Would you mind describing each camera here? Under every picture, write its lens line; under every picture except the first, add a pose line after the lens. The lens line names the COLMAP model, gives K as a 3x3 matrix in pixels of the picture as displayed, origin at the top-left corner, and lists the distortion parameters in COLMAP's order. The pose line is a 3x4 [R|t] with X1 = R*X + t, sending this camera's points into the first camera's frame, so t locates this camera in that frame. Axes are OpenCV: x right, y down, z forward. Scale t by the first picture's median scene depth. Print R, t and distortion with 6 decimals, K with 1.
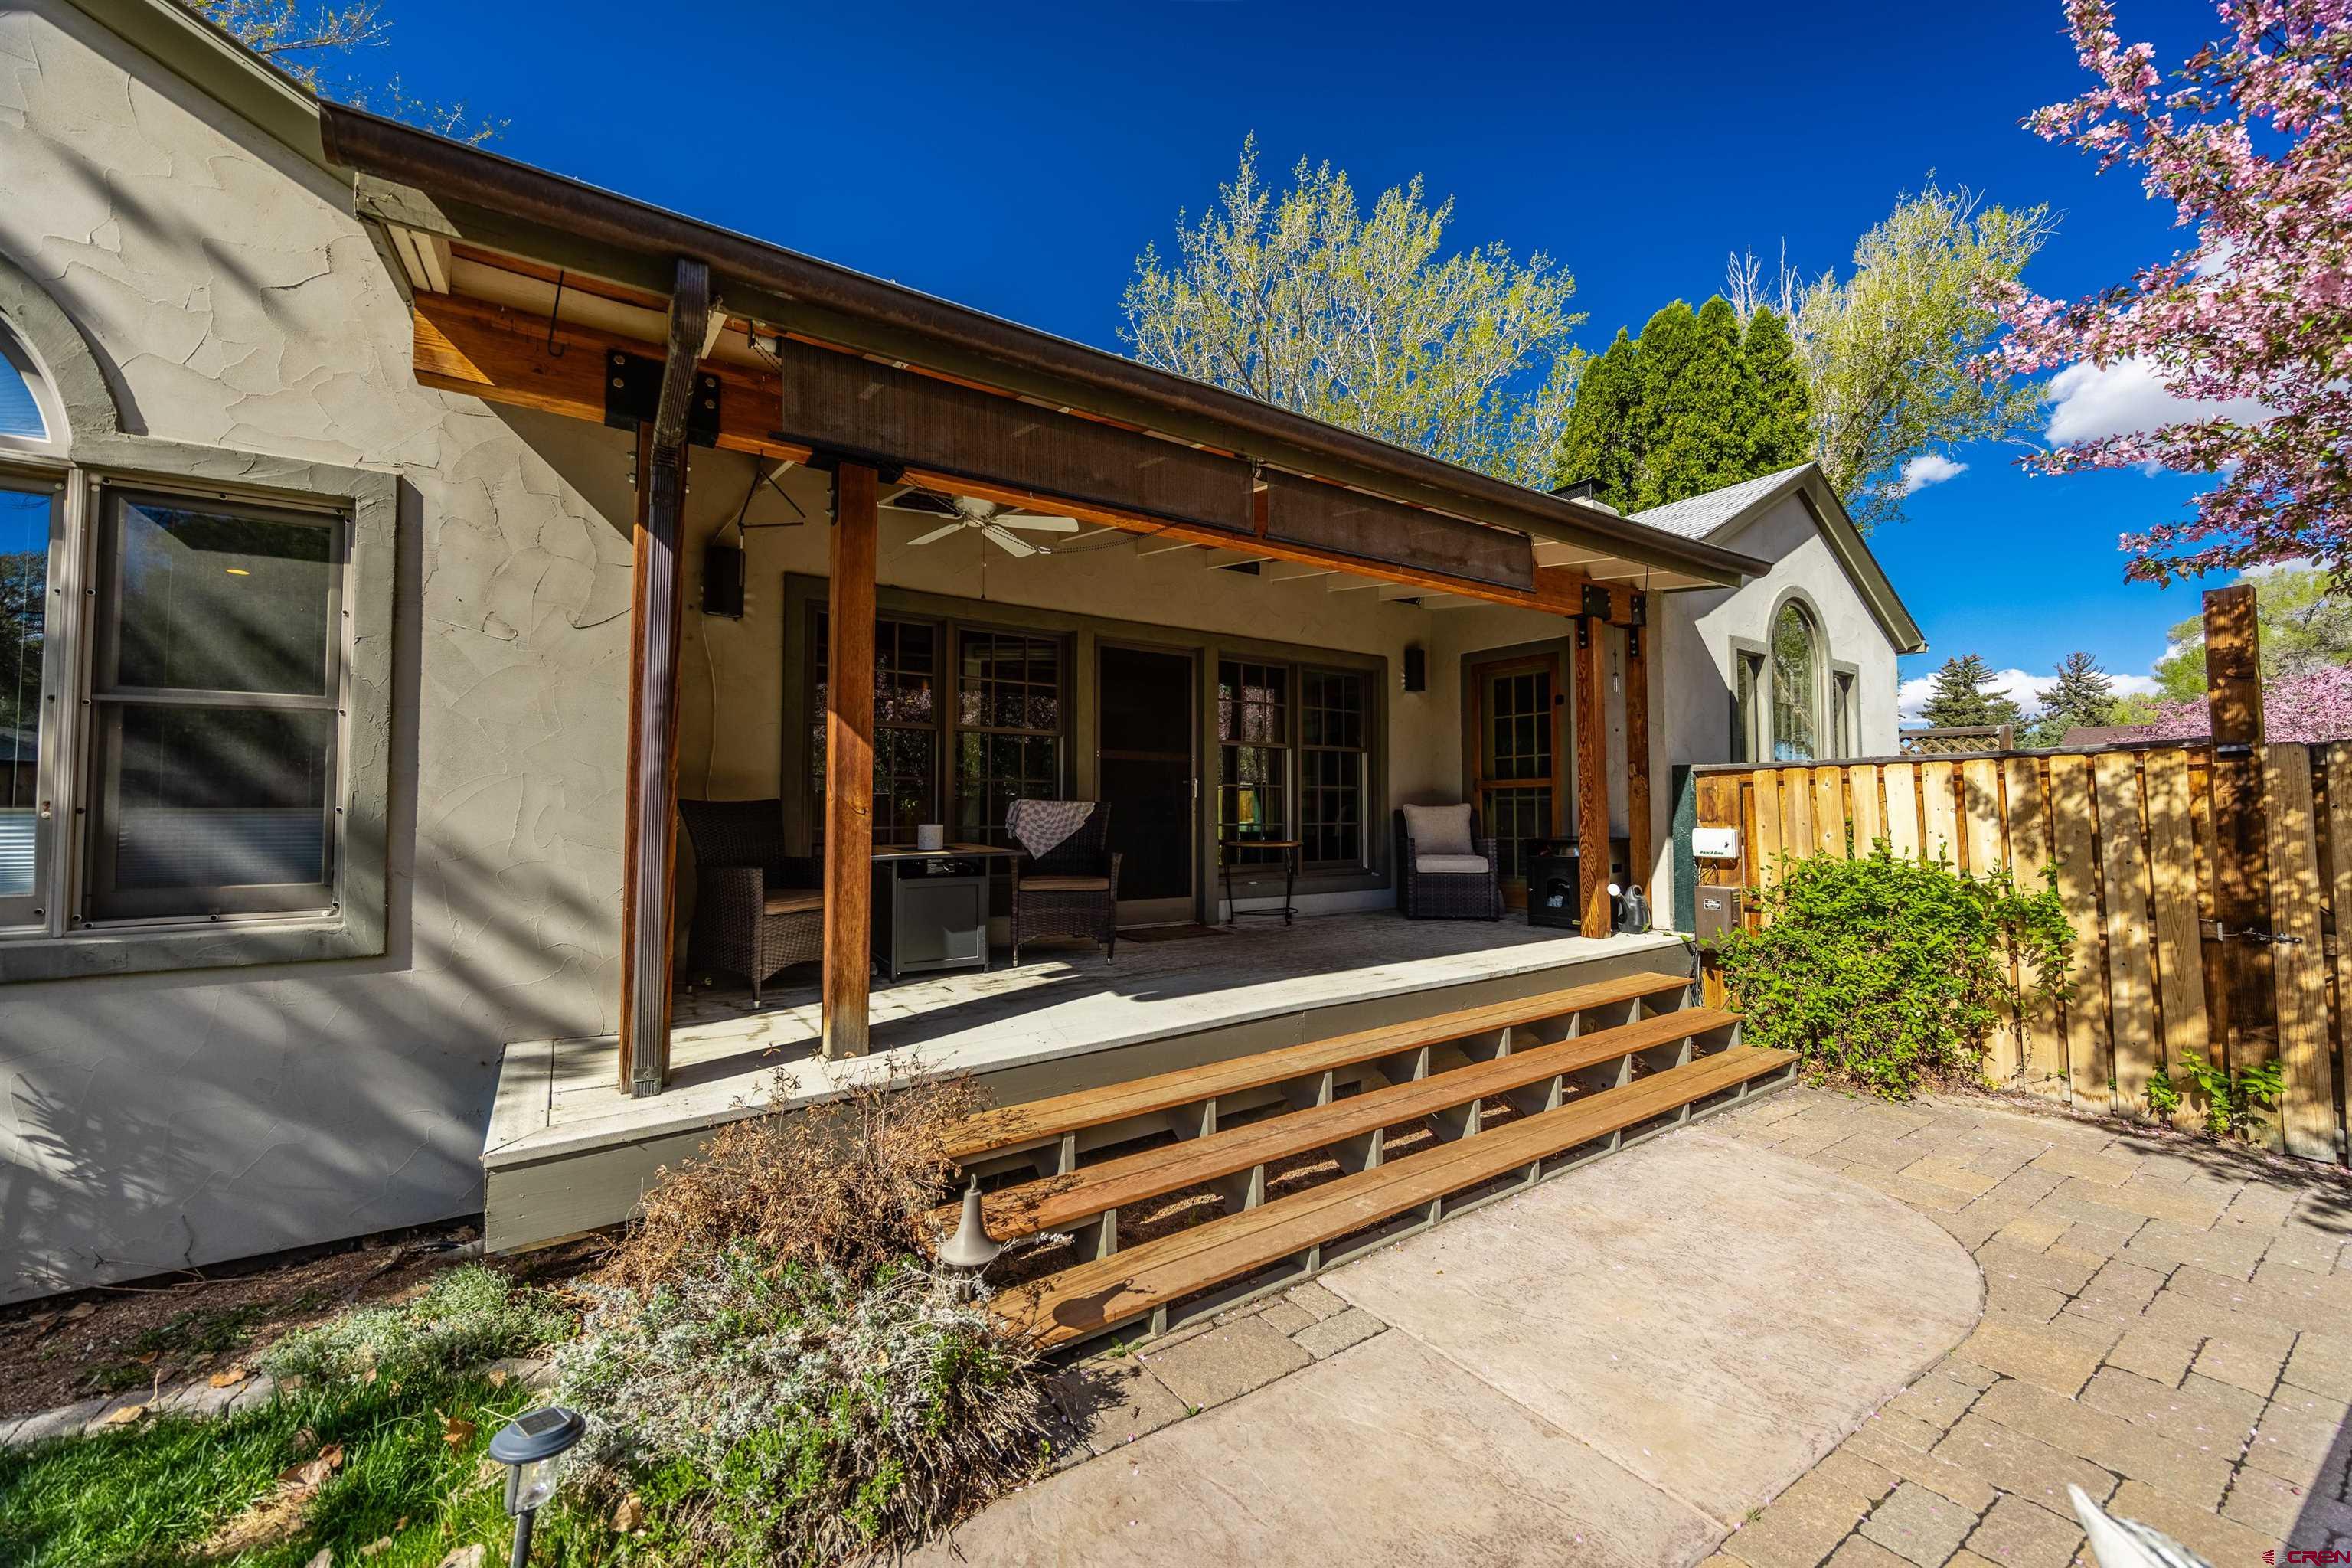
lens RADIAL K [[881.5, 0, 1170.0], [0, 881.5, 781.3], [0, 0, 1]] dist [-0.009115, 0.000164]
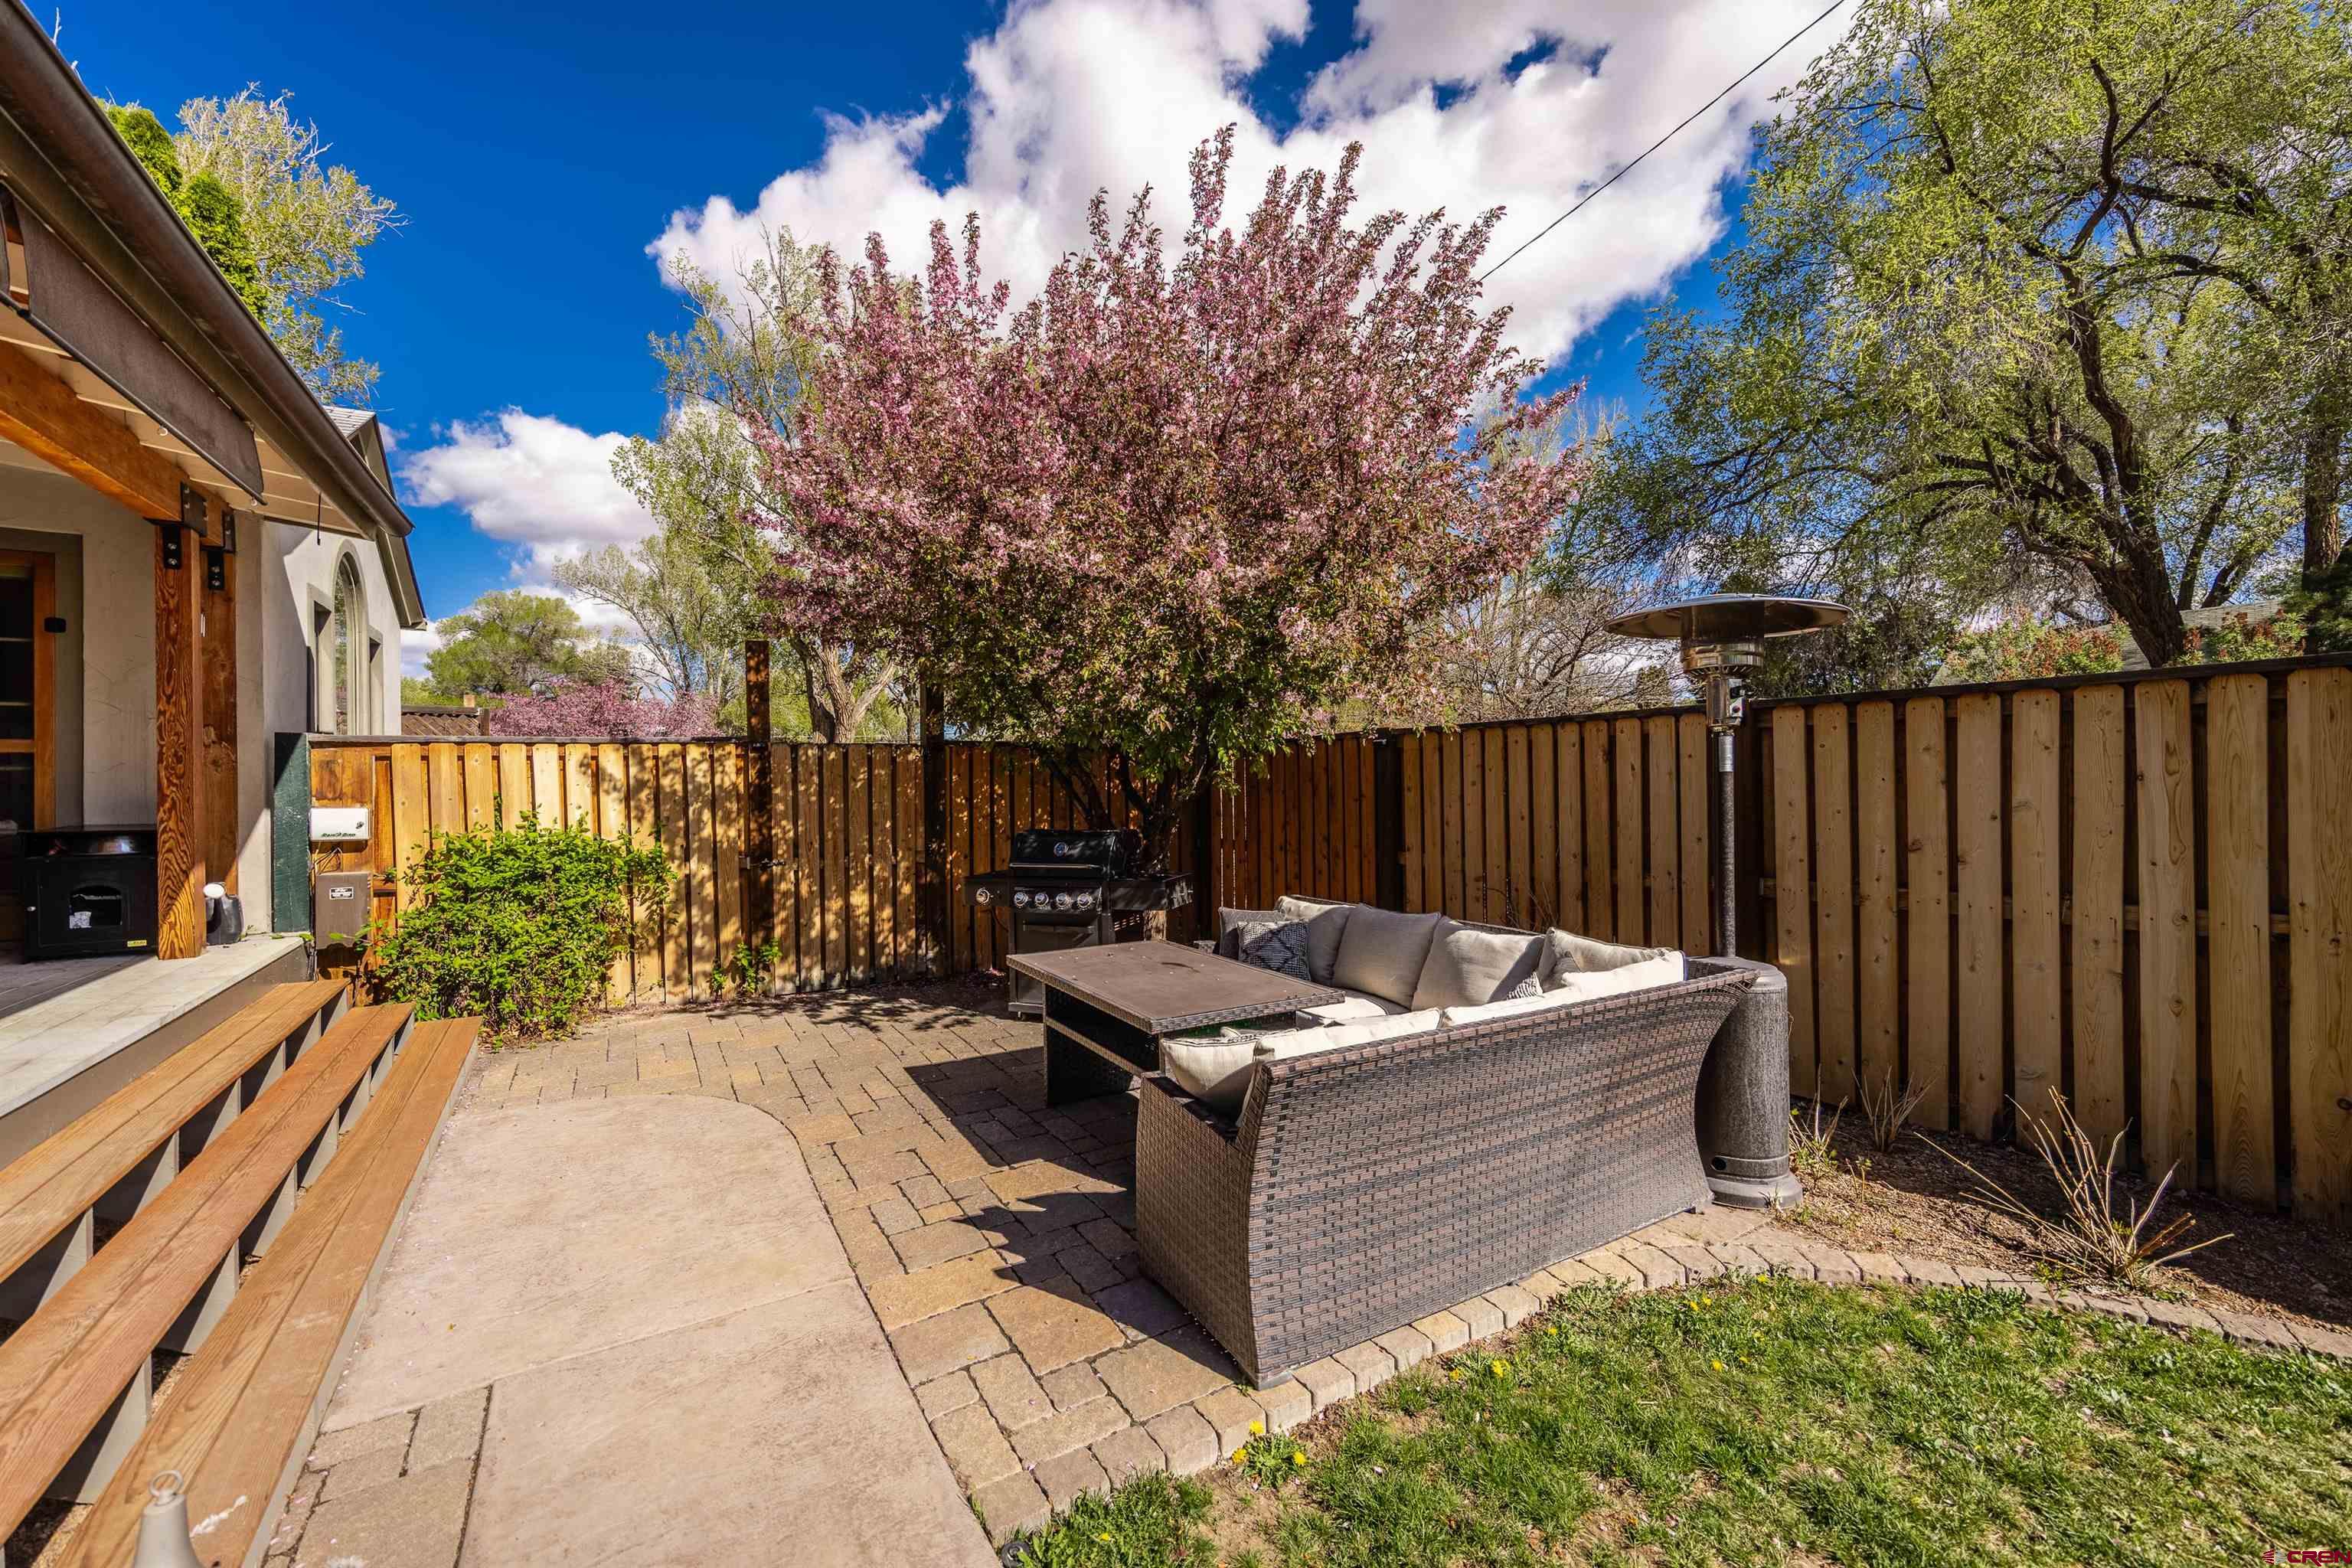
lens RADIAL K [[926.0, 0, 1171.2], [0, 926.0, 774.1], [0, 0, 1]] dist [-0.007382, -0.000142]
pose [[0.031218, 0.007053, 0.999488, -0.350822], [-0.027900, 0.999592, -0.006183, 0.003650], [-0.999123, -0.027693, 0.031402, 0.174653]]
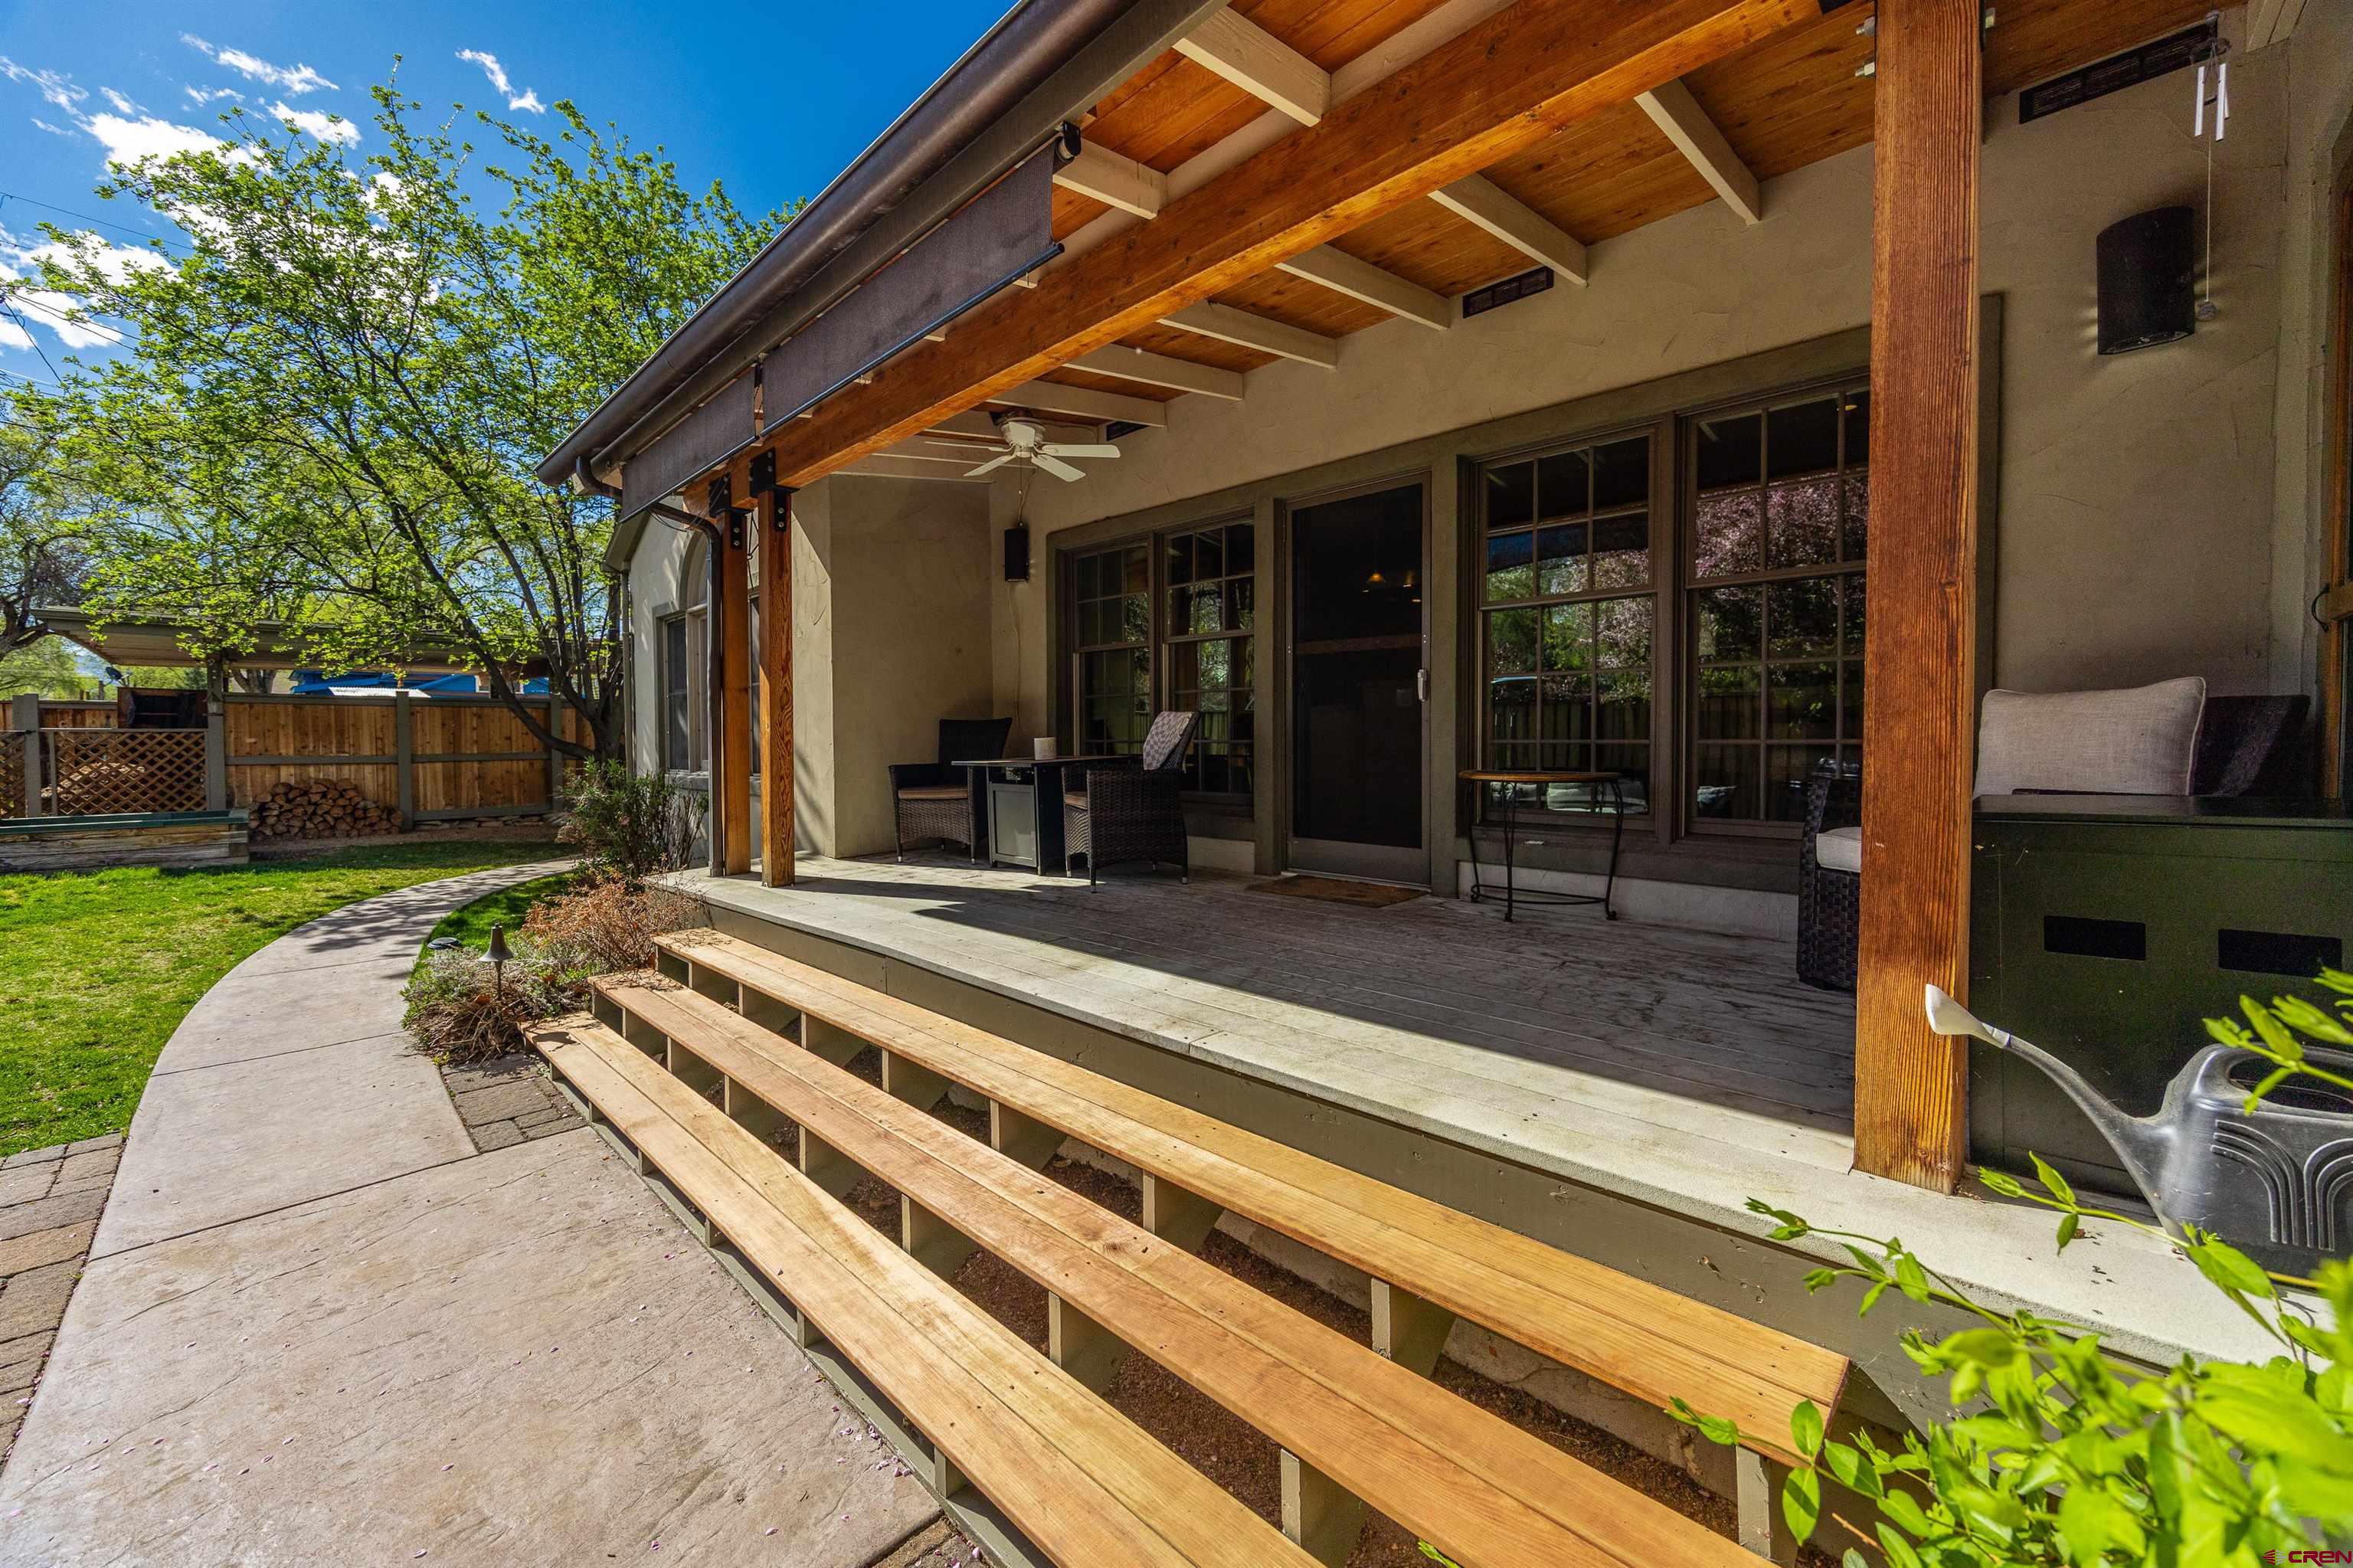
lens RADIAL K [[926.5, 0, 1171.7], [0, 926.5, 774.0], [0, 0, 1]] dist [-0.007382, -0.000142]
pose [[0.184980, 0.038422, -0.981991, 0.927291], [0.041763, 0.998025, 0.046917, 0.046474], [0.981854, -0.049690, 0.183010, 0.952167]]
